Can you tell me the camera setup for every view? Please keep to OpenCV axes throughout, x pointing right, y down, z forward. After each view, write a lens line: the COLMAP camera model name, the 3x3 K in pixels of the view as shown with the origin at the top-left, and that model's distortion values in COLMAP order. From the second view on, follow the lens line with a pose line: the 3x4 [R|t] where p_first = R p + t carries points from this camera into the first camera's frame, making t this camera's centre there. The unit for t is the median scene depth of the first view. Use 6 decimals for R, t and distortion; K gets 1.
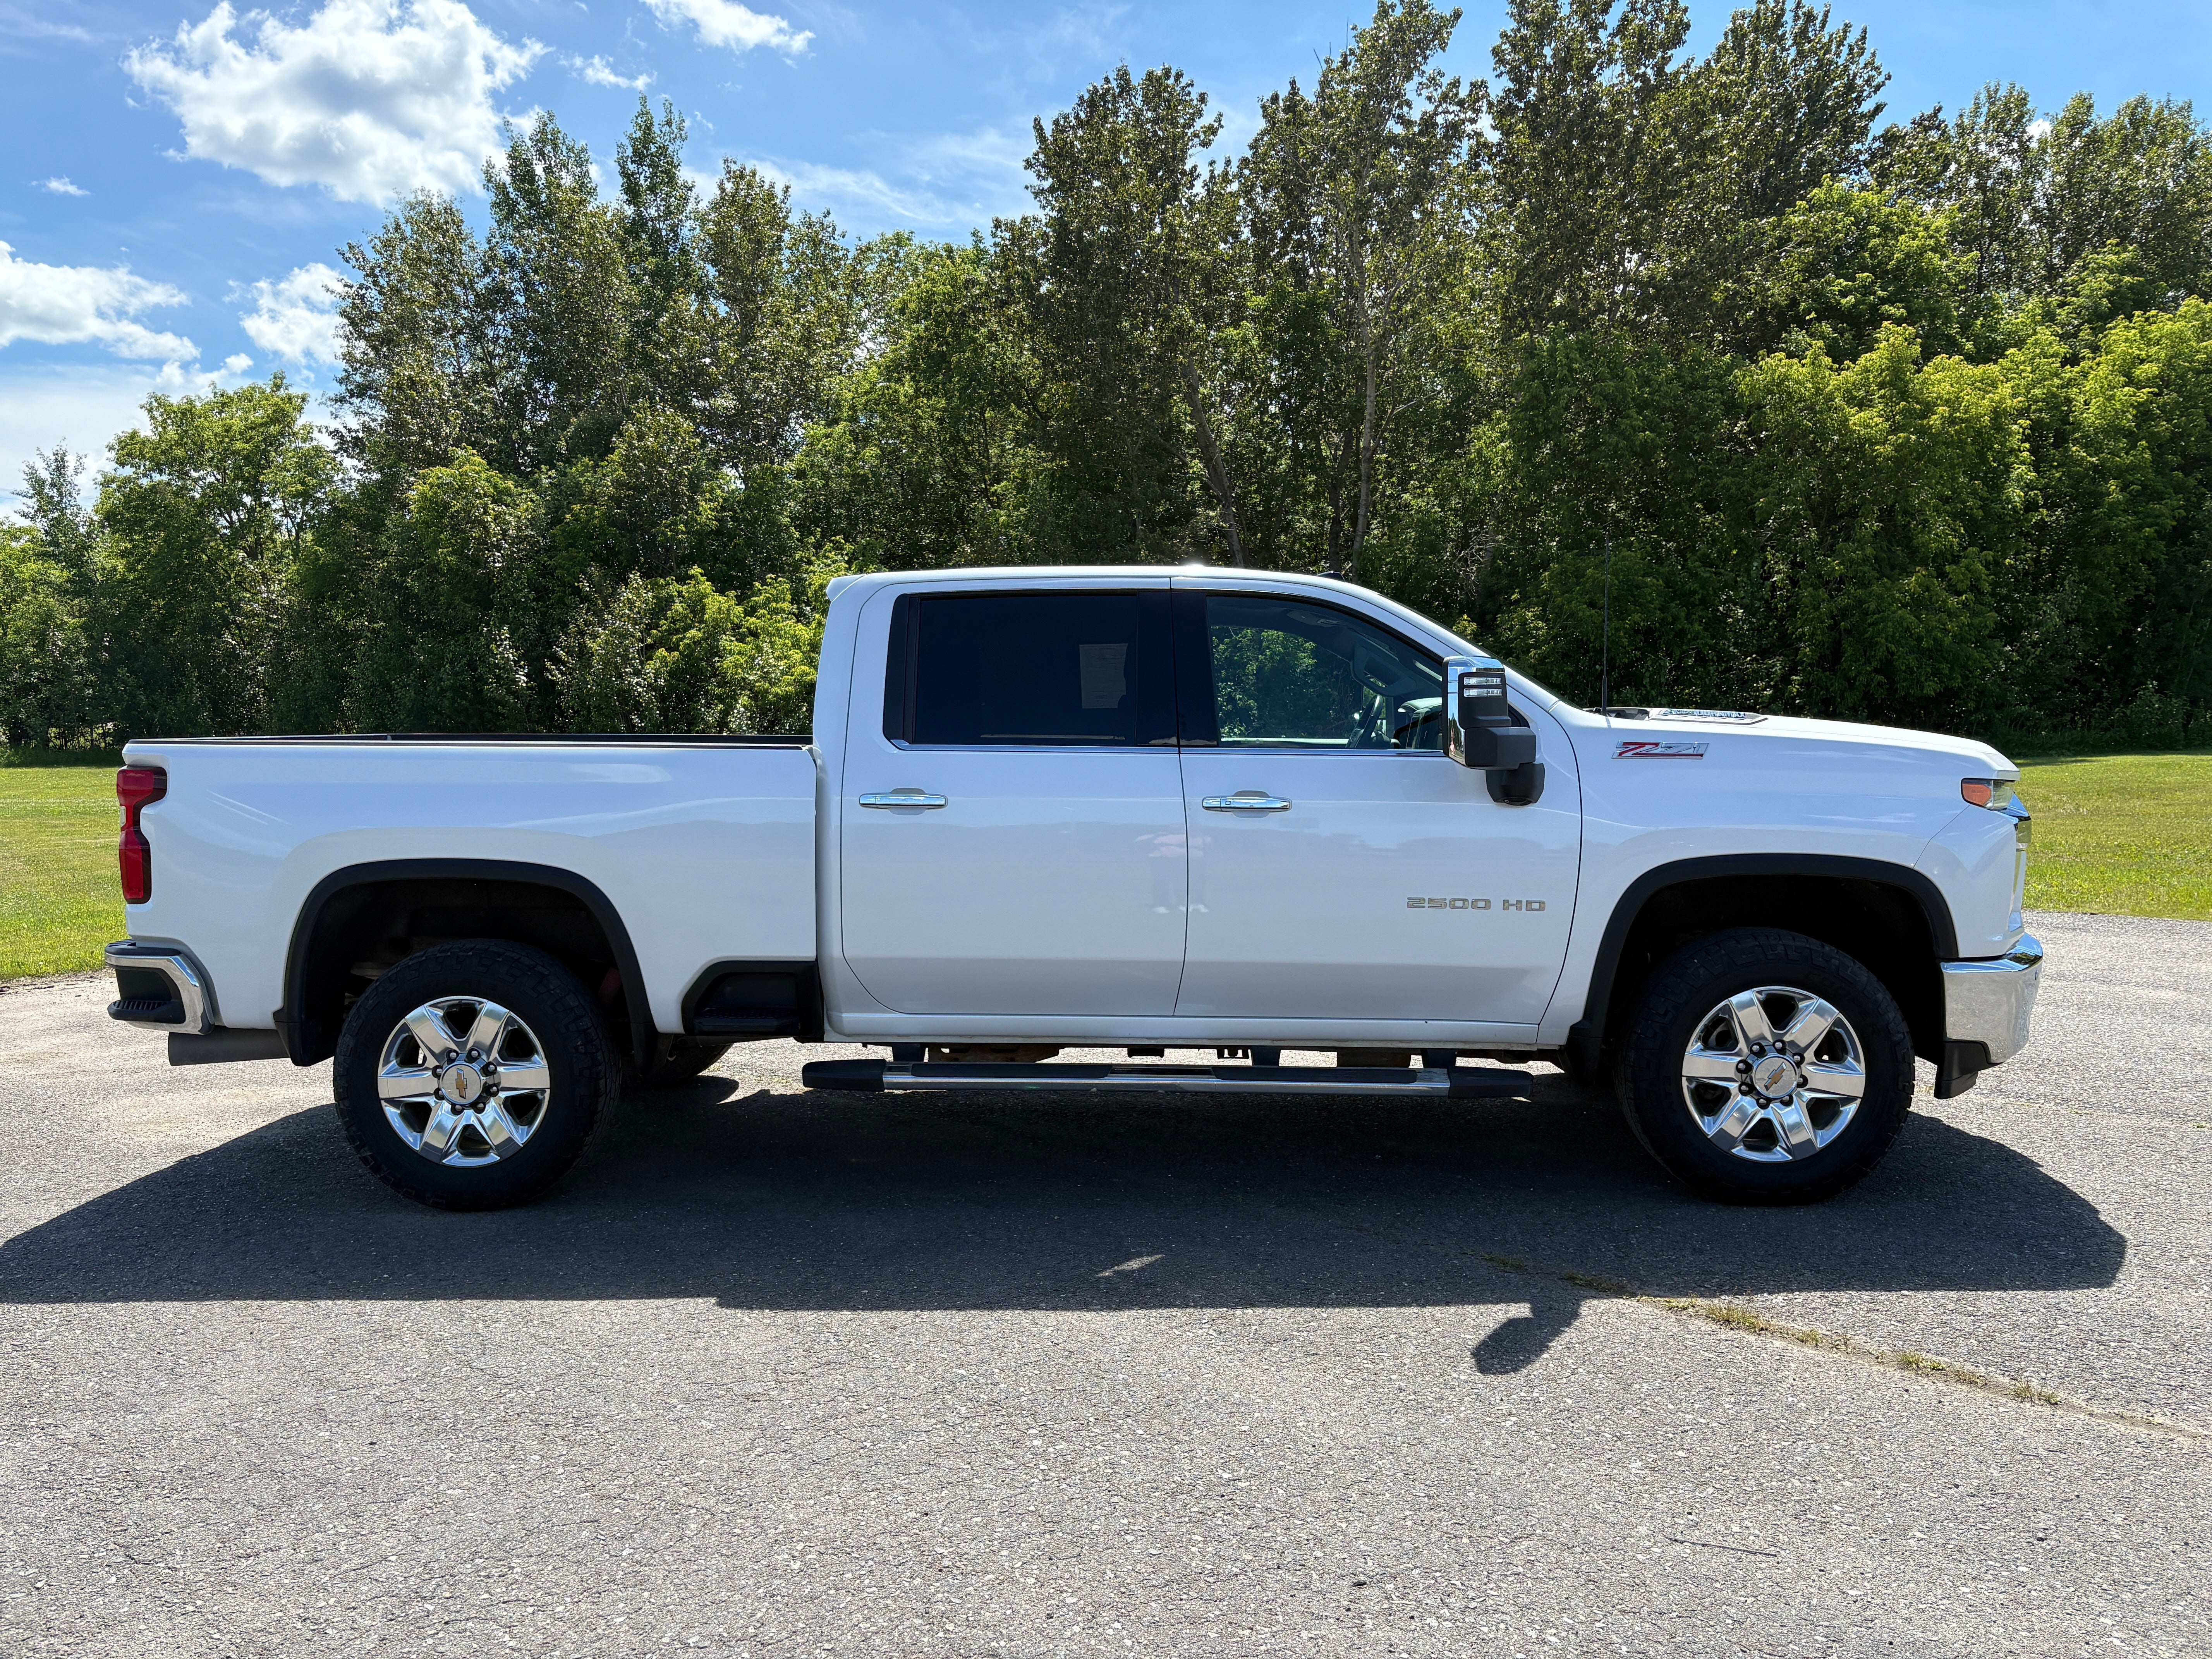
lens RADIAL K [[1707.2, 0, 1120.1], [0, 1707.2, 821.6], [0, 0, 1]] dist [0.035352, -0.034211]
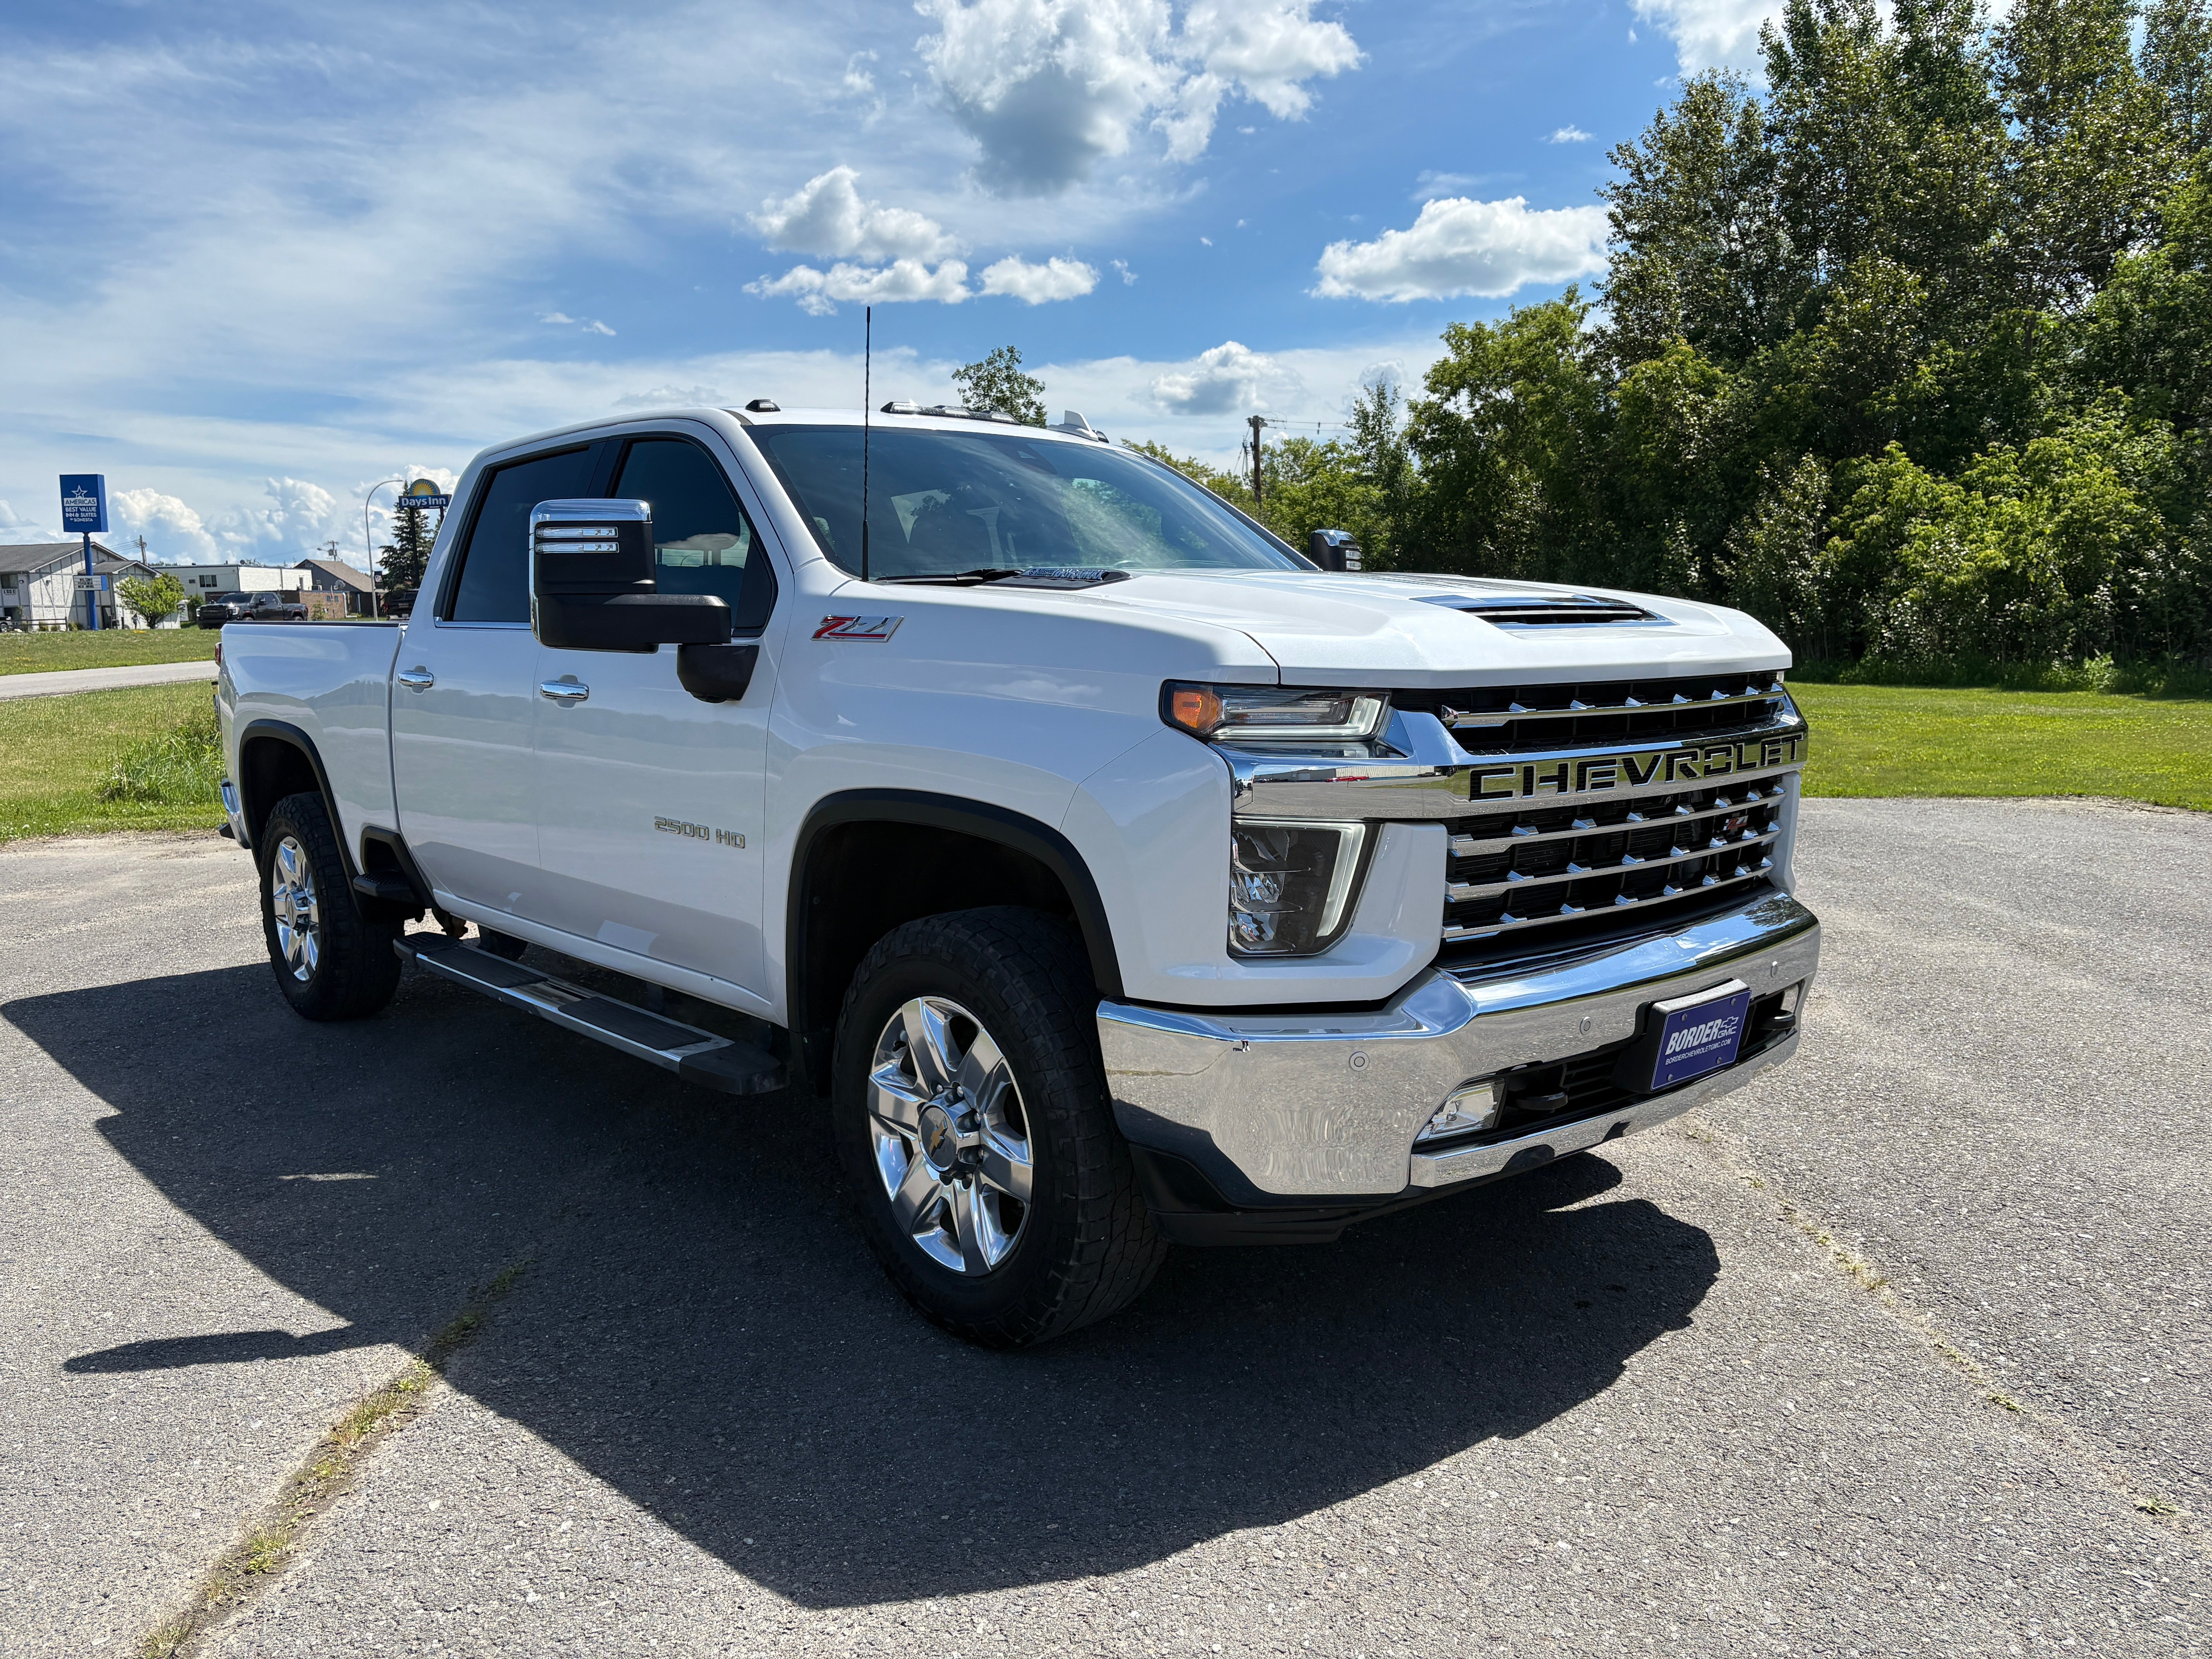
lens RADIAL K [[1707.2, 0, 1113.7], [0, 1707.2, 846.1], [0, 0, 1]] dist [0.035352, -0.034211]
pose [[0.686717, 0.090654, -0.721250, 0.128638], [-0.039589, 0.995385, 0.087416, -0.002743], [0.725846, -0.031476, 0.687137, 0.089330]]
